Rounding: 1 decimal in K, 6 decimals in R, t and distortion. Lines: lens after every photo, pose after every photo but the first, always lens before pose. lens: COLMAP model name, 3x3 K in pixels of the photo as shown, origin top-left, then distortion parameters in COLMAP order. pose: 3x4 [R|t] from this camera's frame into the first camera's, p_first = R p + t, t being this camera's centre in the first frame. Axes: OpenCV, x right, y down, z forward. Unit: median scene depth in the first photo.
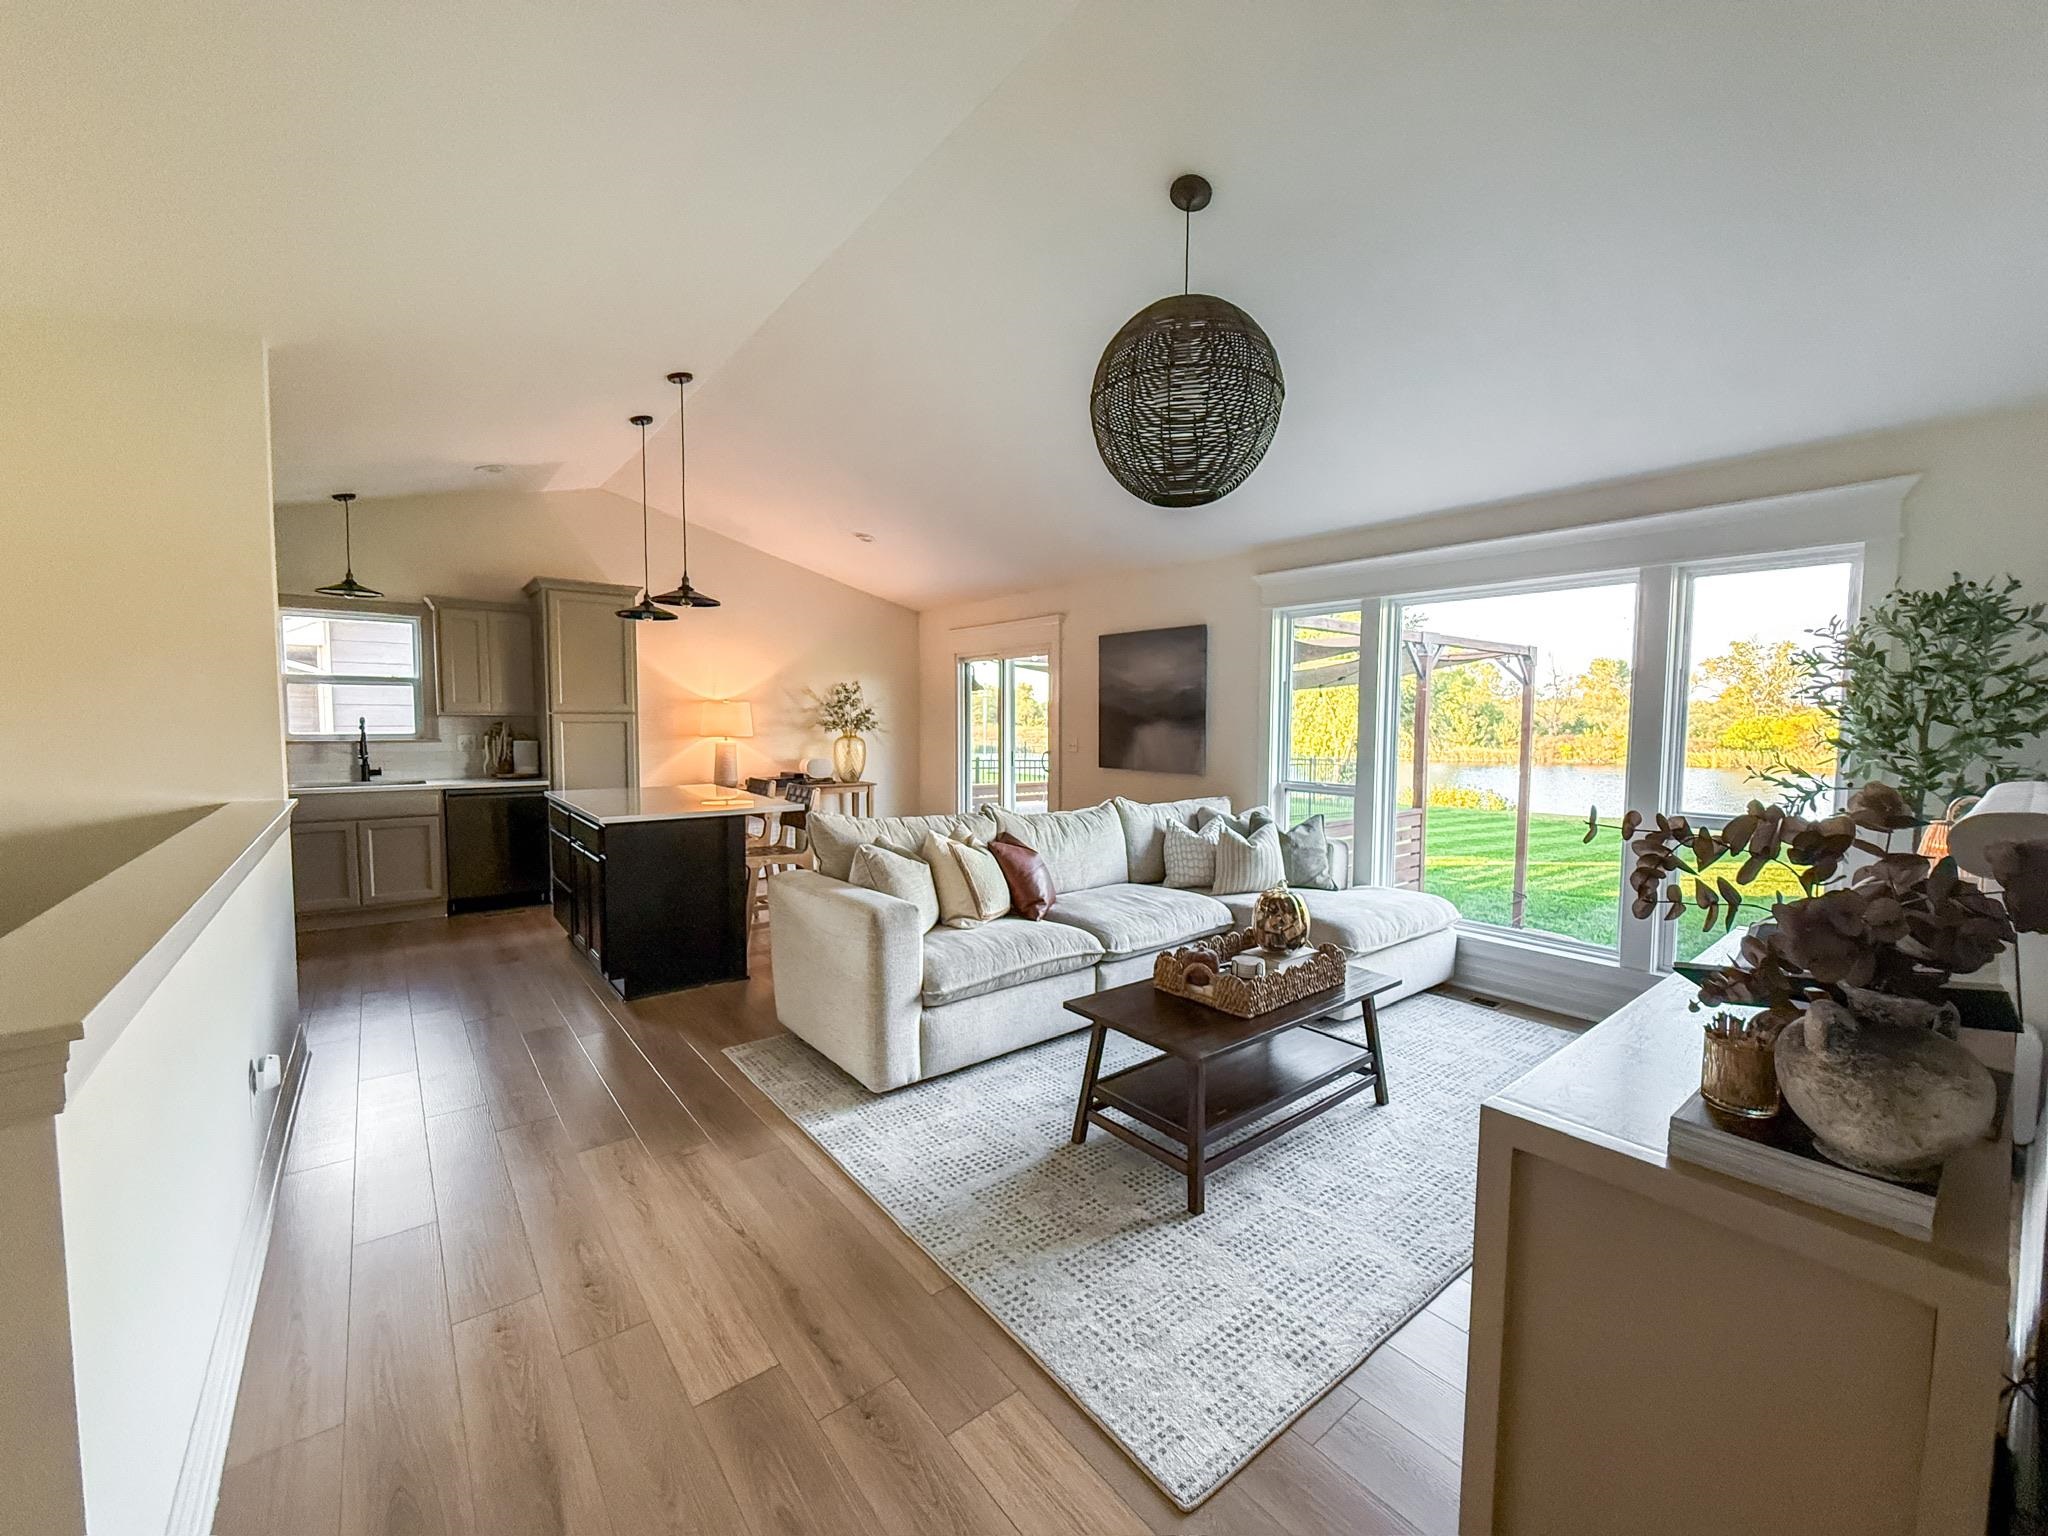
lens RADIAL K [[820.8, 0, 1015.6], [0, 820.8, 767.1], [0, 0, 1]] dist [0.000453, -0.000222]
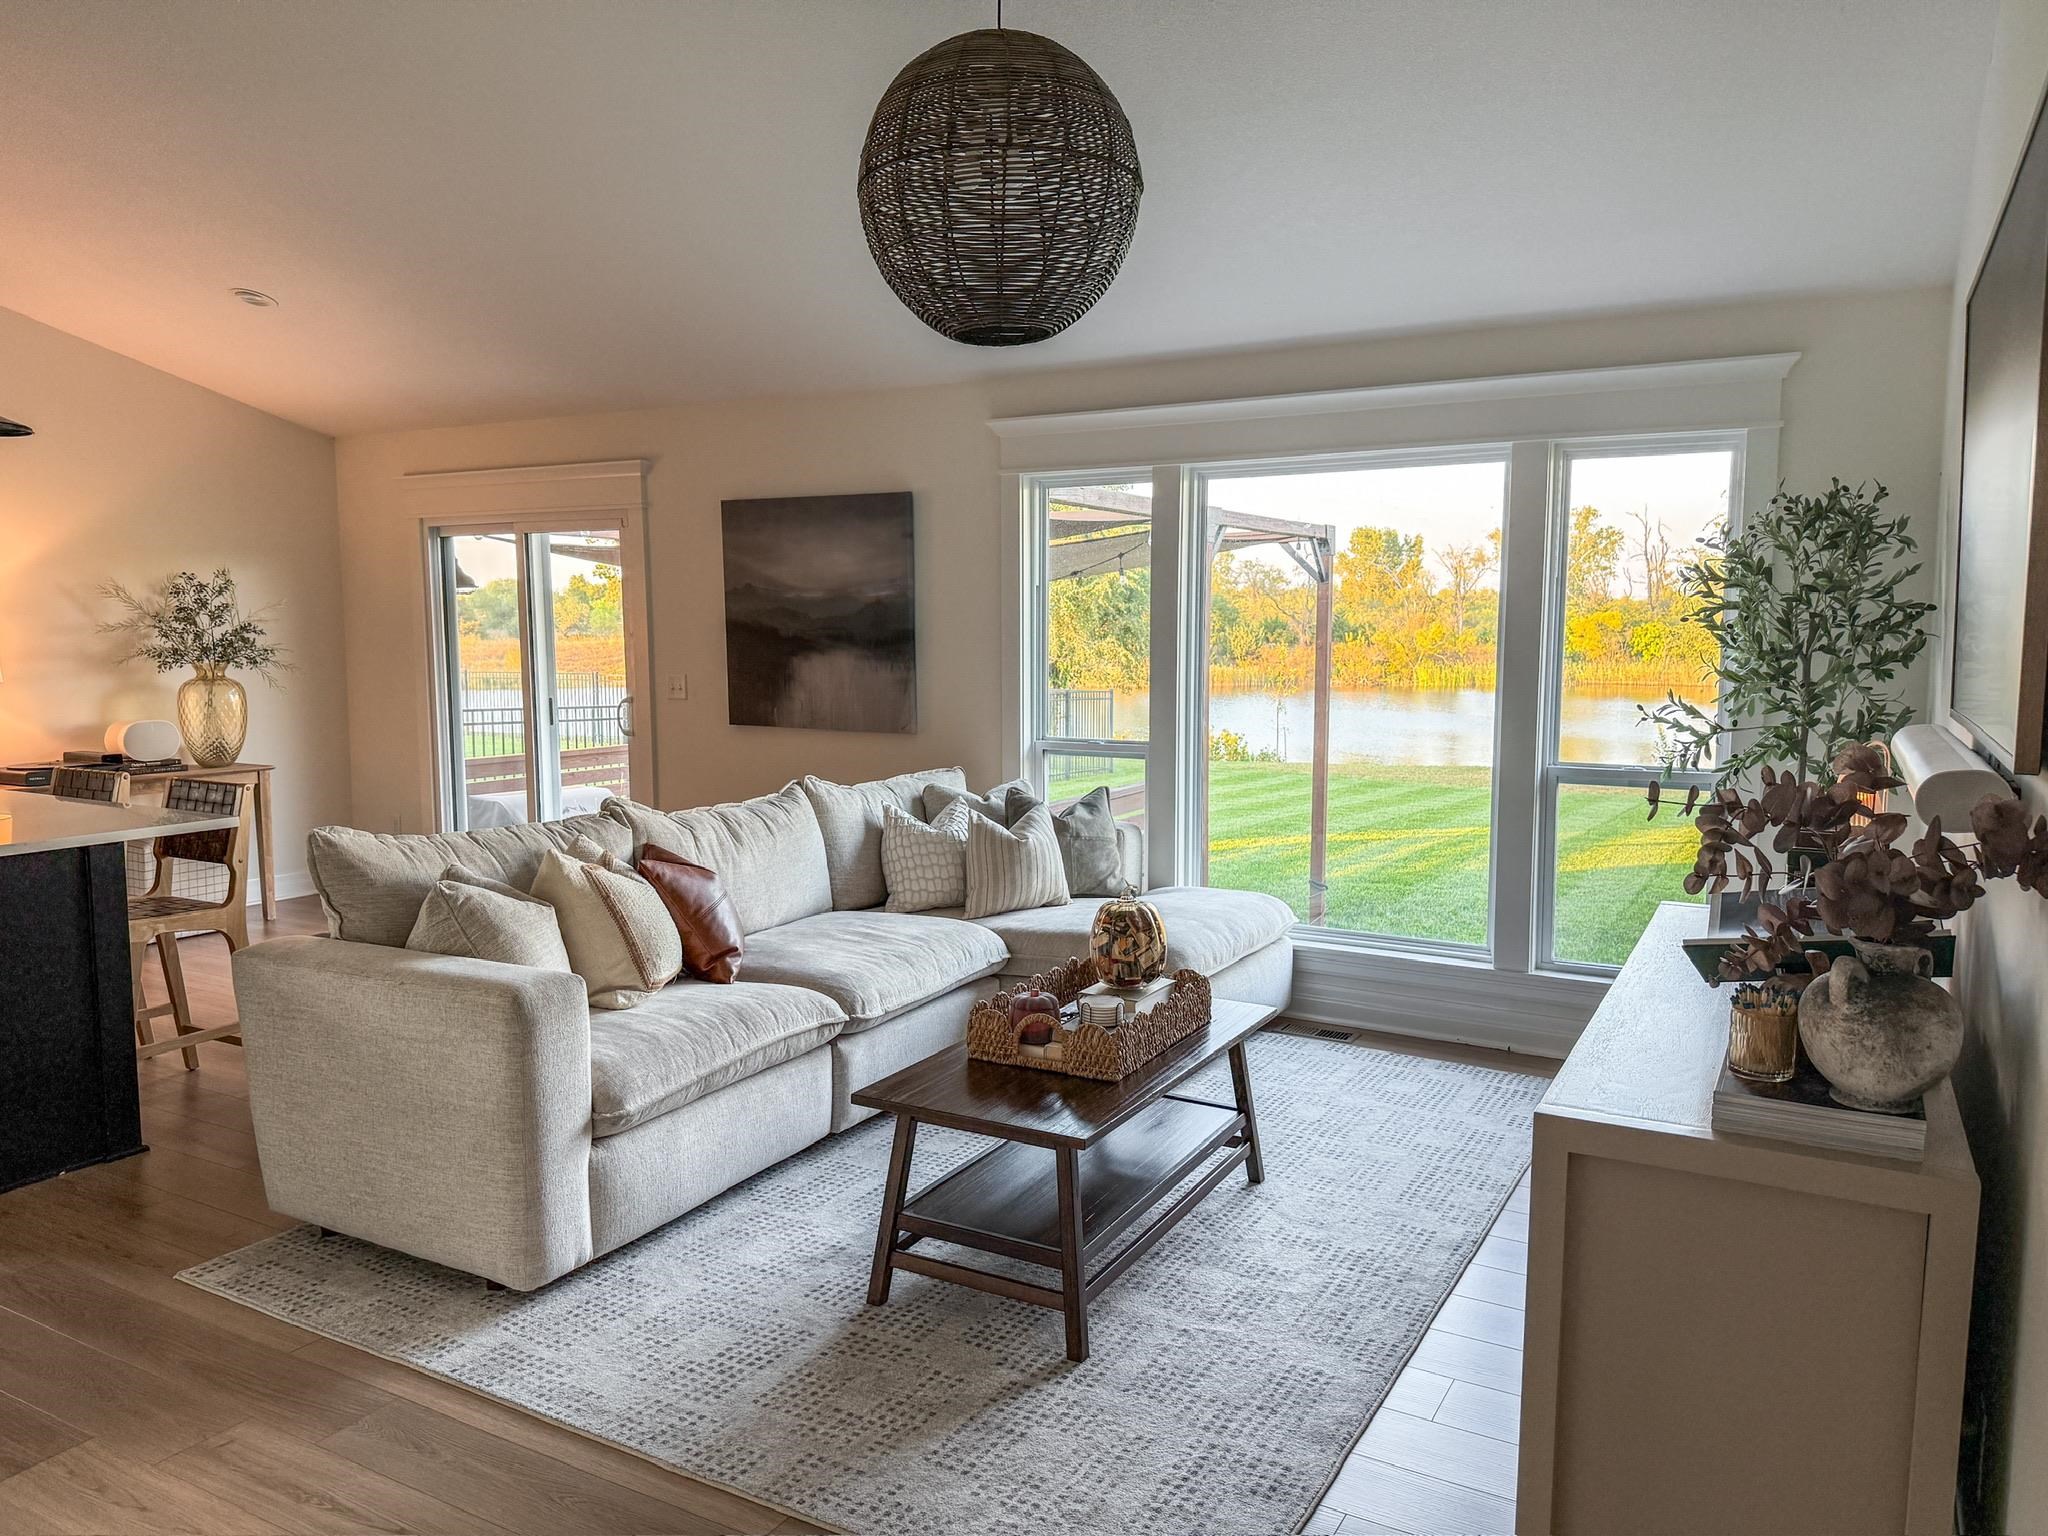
lens RADIAL K [[1429.6, 0, 1016.1], [0, 1429.6, 764.9], [0, 0, 1]] dist [0.050815, -0.073793]
pose [[0.931196, -0.043123, 0.361960, -0.196076], [0.029489, 0.998635, 0.043110, -0.021948], [-0.363325, -0.029470, 0.931196, -0.098478]]
